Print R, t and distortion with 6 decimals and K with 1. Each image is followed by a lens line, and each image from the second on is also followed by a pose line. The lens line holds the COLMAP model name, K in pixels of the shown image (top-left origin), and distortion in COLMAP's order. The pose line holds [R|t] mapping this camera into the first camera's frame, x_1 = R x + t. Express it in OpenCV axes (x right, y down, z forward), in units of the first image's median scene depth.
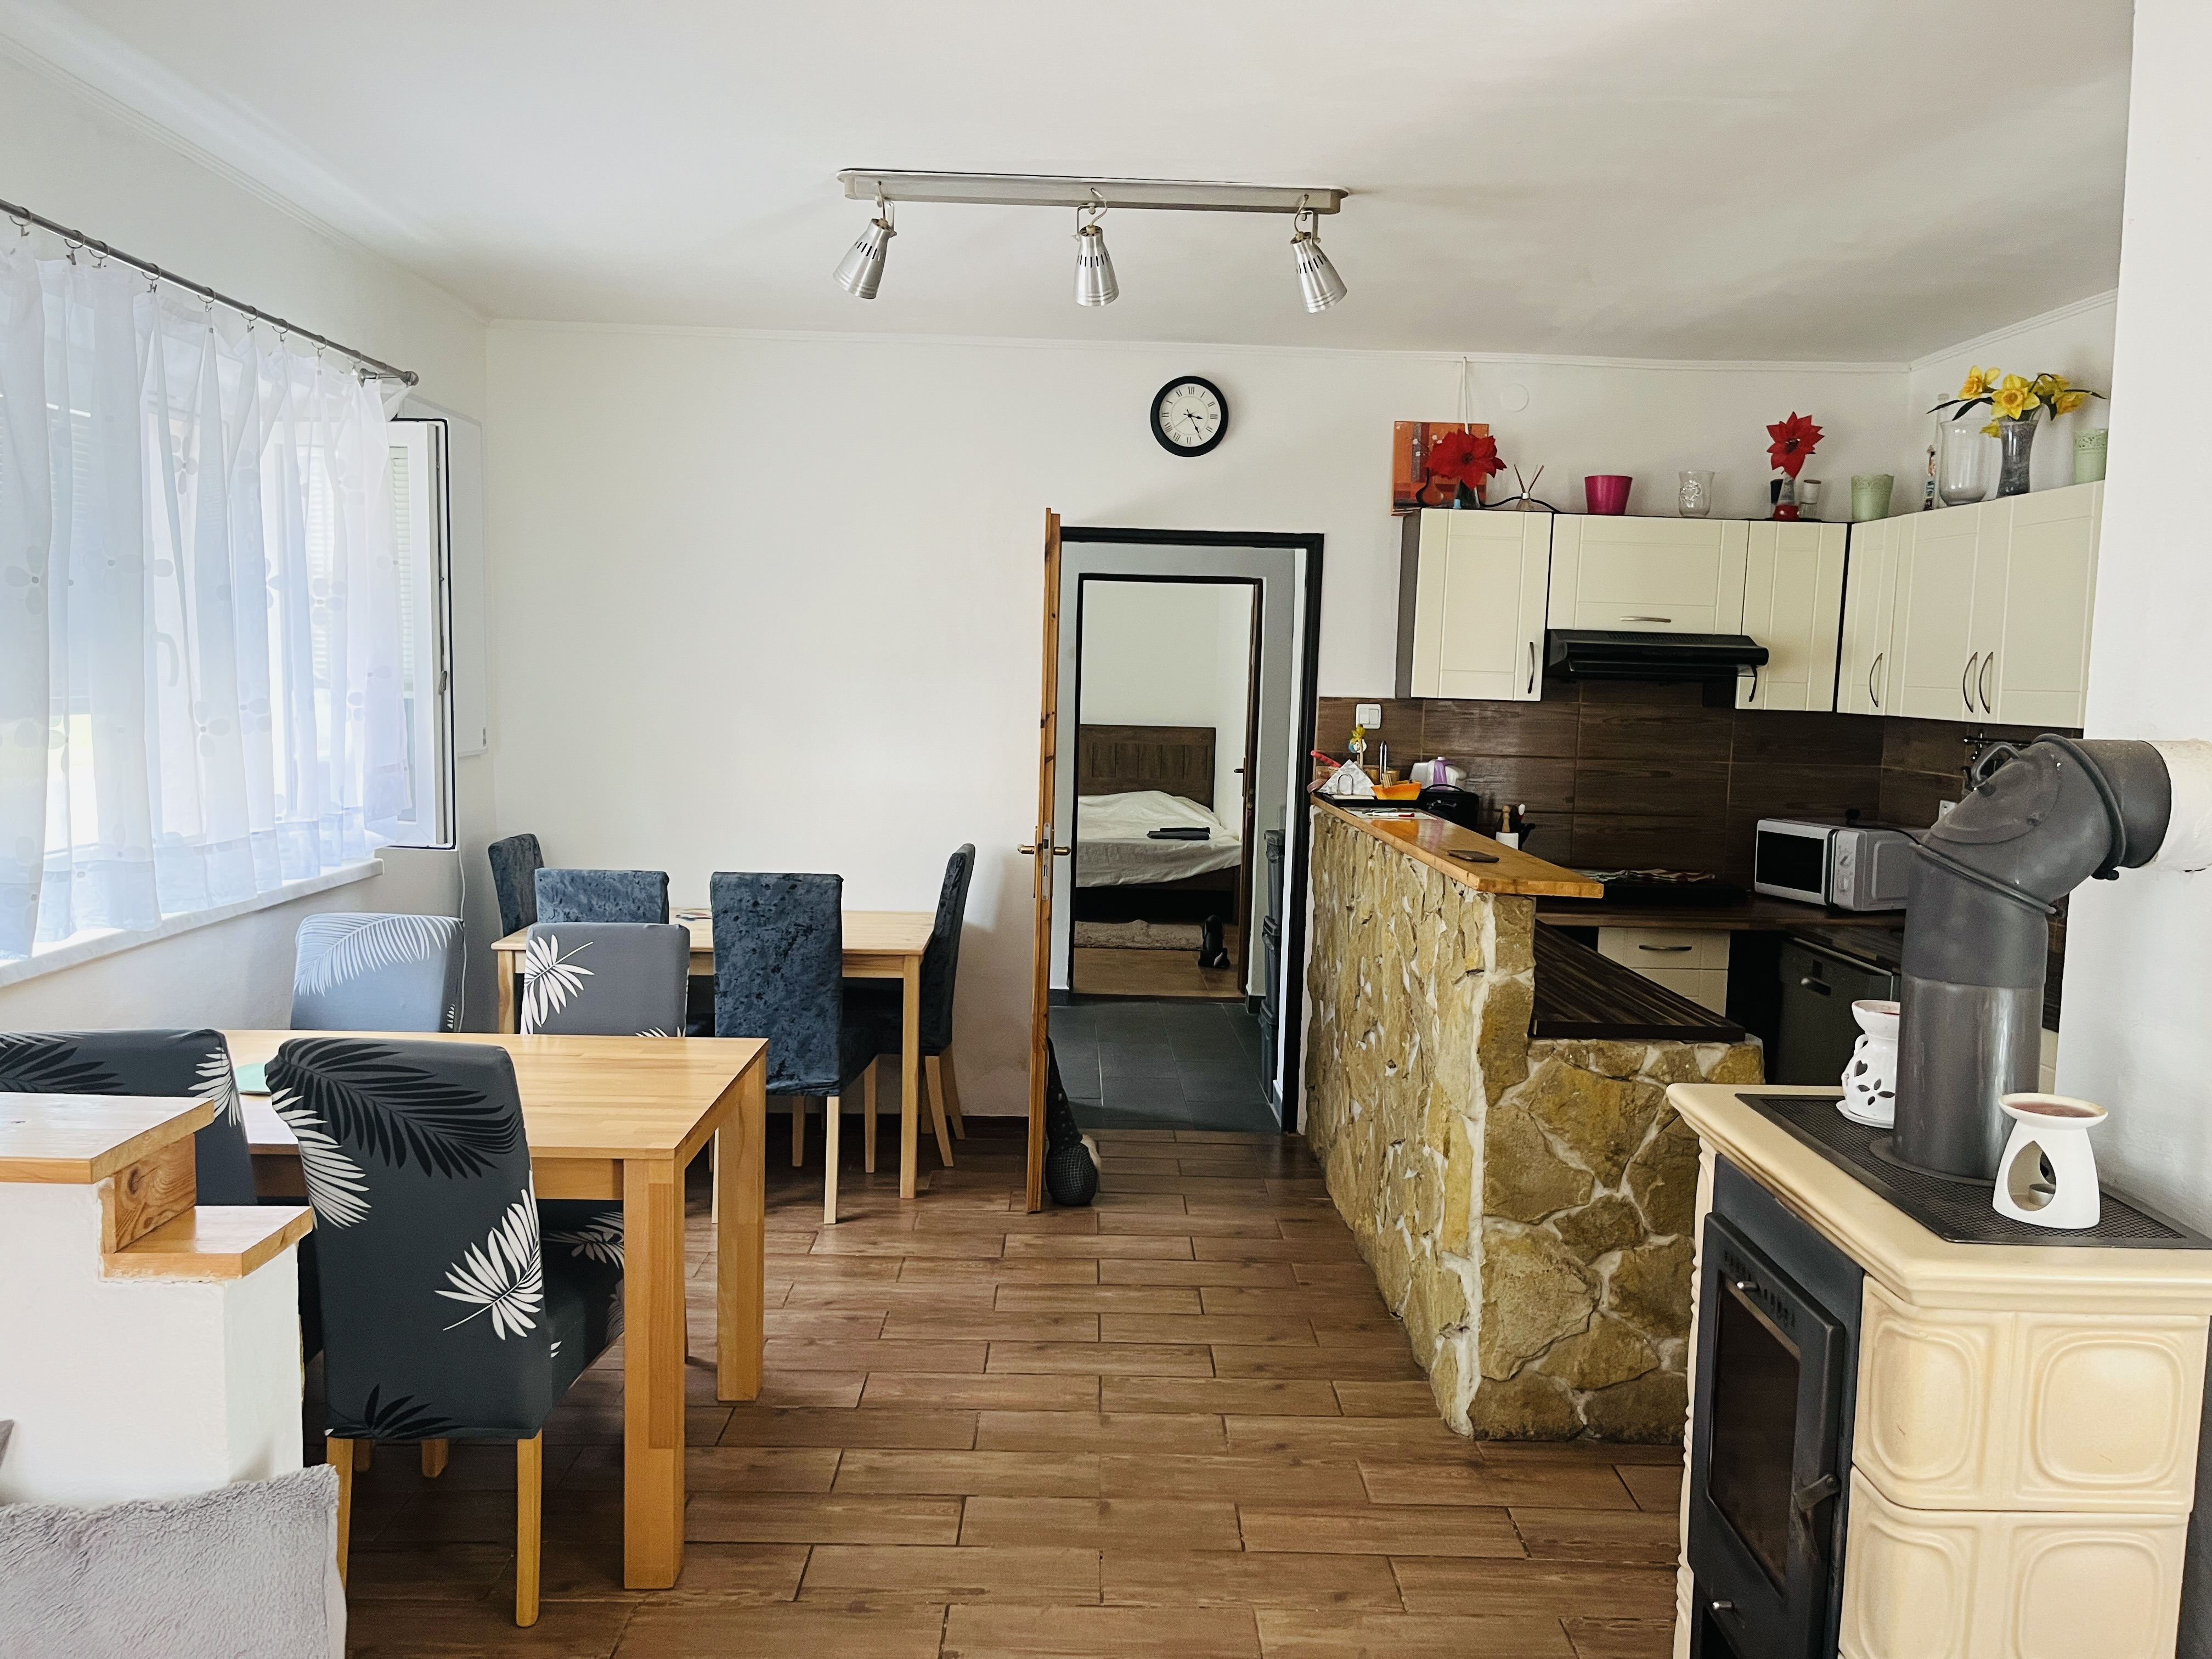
lens RADIAL K [[1717.8, 0, 1106.0], [0, 1717.8, 829.5], [0, 0, 1]] dist [0.050472, -0.067995]
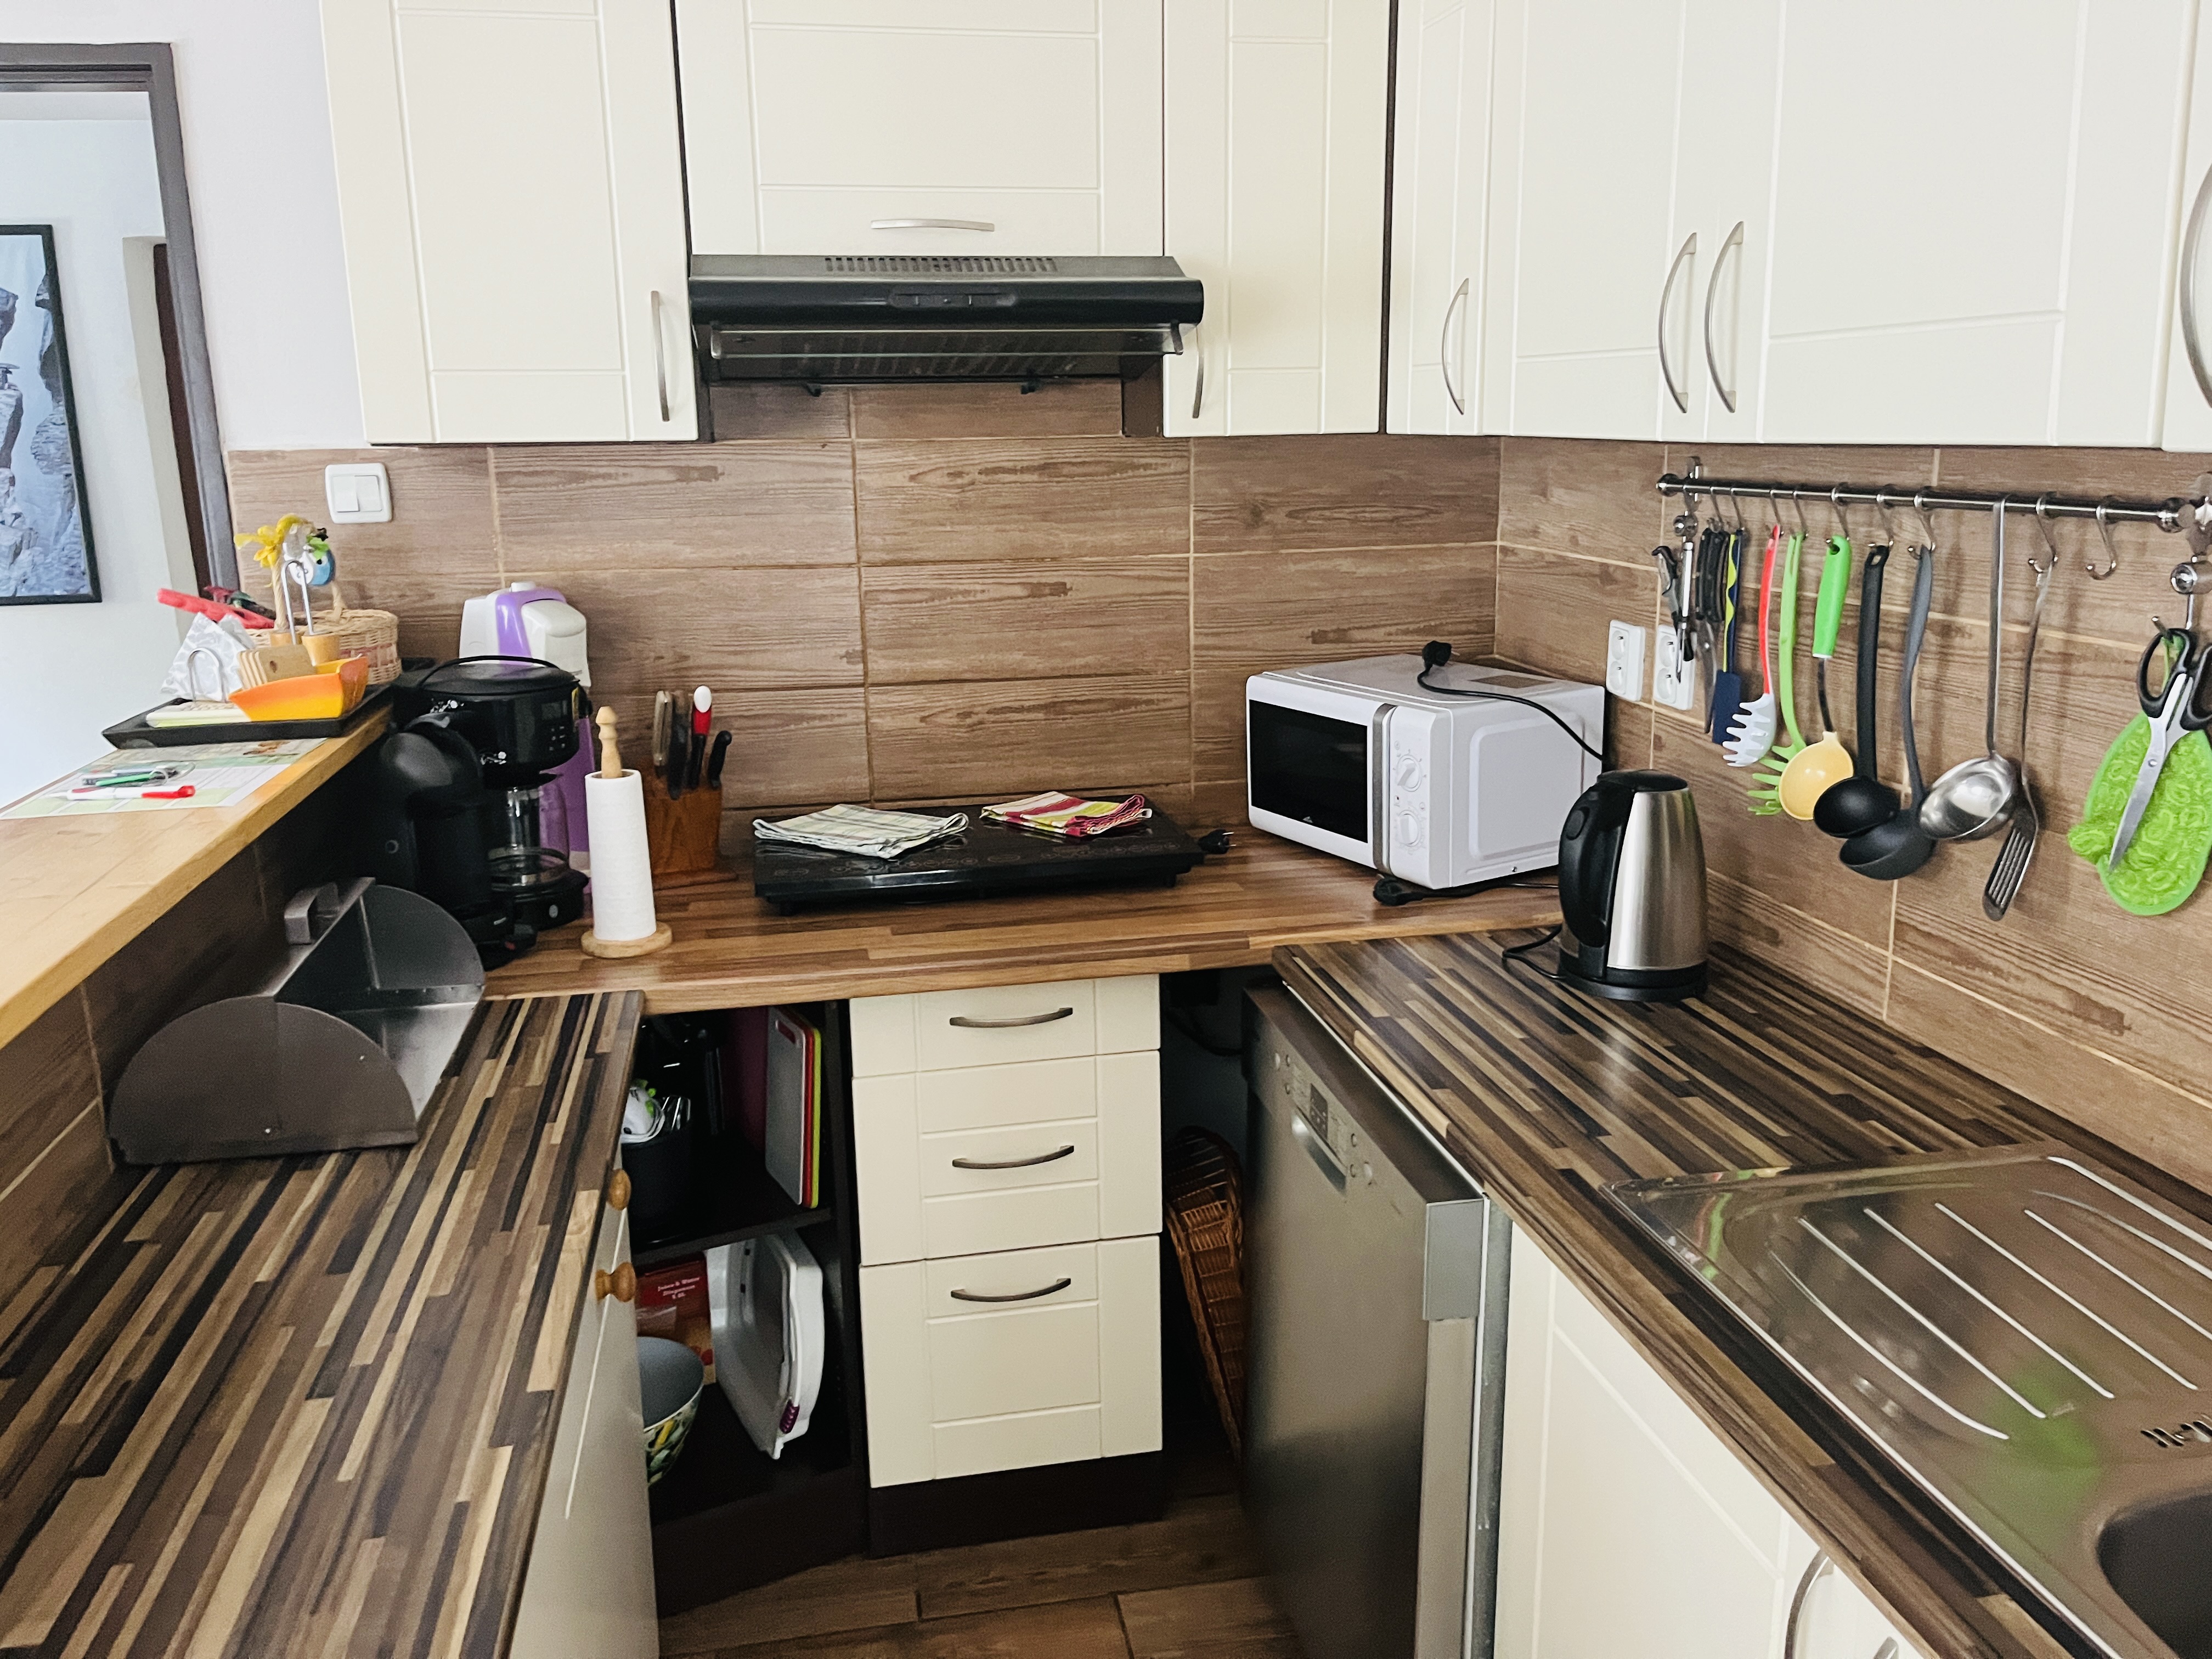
lens RADIAL K [[1717.8, 0, 1106.0], [0, 1717.8, 829.5], [0, 0, 1]] dist [0.050472, -0.067995]
pose [[0.985332, -0.085083, 0.147926, 0.270353], [0.063773, 0.987627, 0.143266, -0.034453], [-0.158285, -0.131730, 0.978567, 0.551810]]
